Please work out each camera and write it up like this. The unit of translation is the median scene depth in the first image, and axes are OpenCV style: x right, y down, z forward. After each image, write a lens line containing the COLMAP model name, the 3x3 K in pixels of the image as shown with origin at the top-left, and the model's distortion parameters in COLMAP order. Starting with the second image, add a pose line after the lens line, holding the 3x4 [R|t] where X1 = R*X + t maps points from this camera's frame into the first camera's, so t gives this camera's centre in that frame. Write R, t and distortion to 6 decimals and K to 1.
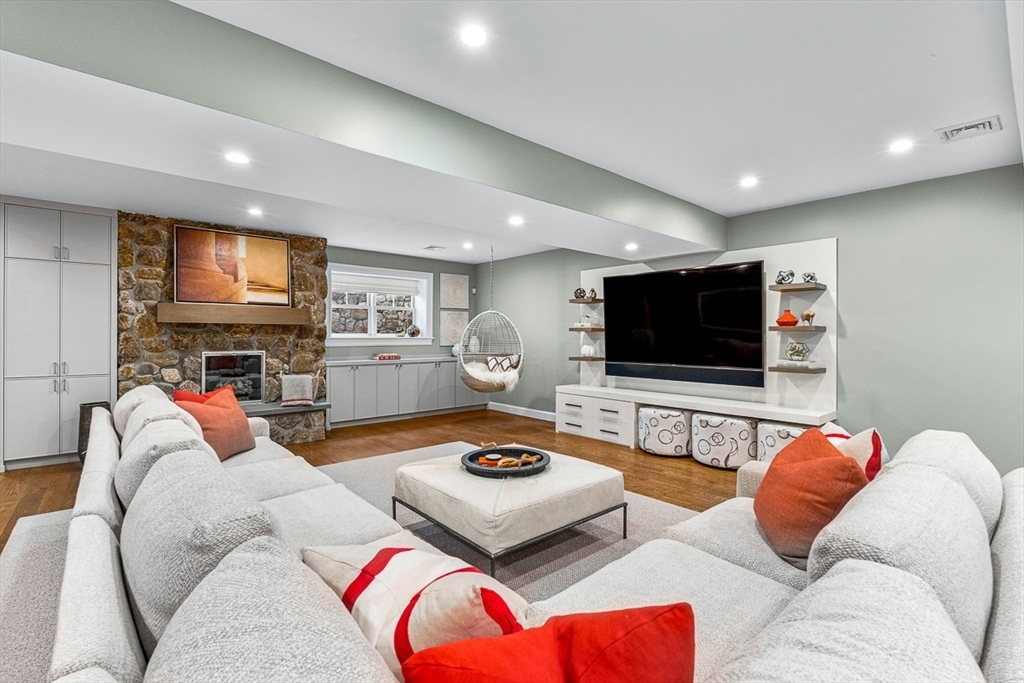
lens RADIAL K [[466.1, 0, 512.6], [0, 466.1, 334.0], [0, 0, 1]] dist [-0.001520, -0.000149]
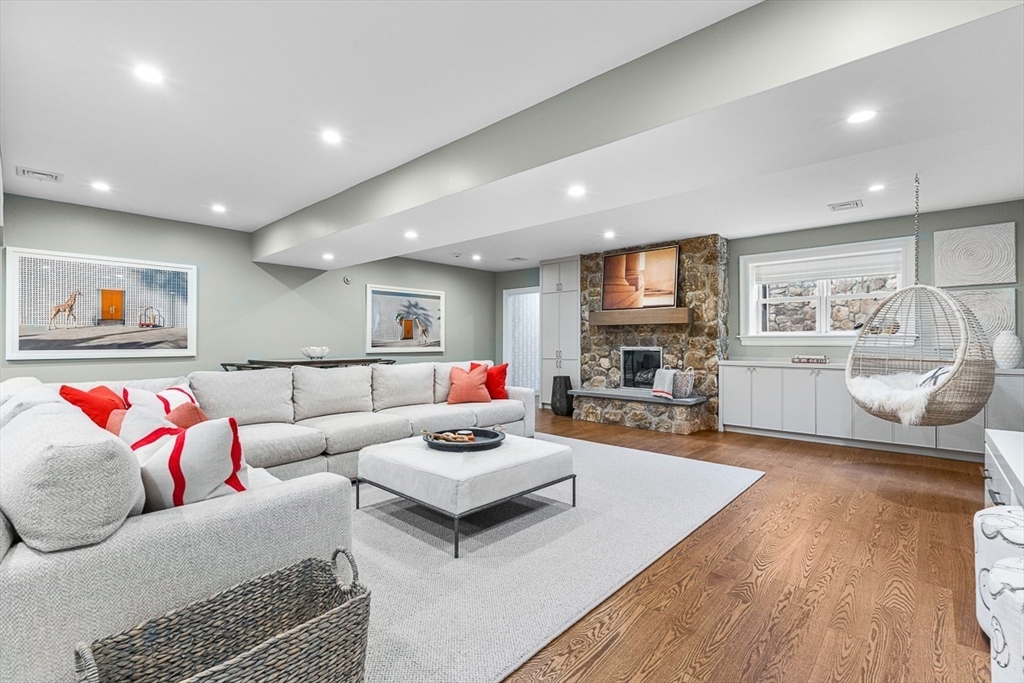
lens RADIAL K [[456.0, 0, 512.0], [0, 456.0, 341.5], [0, 0, 1]] dist [-0.000234, 0.000021]
pose [[0.110890, -0.003302, -0.993827, 0.567038], [0.000638, 0.999995, -0.003252, 0.026294], [0.993833, -0.000274, 0.110891, 0.532301]]
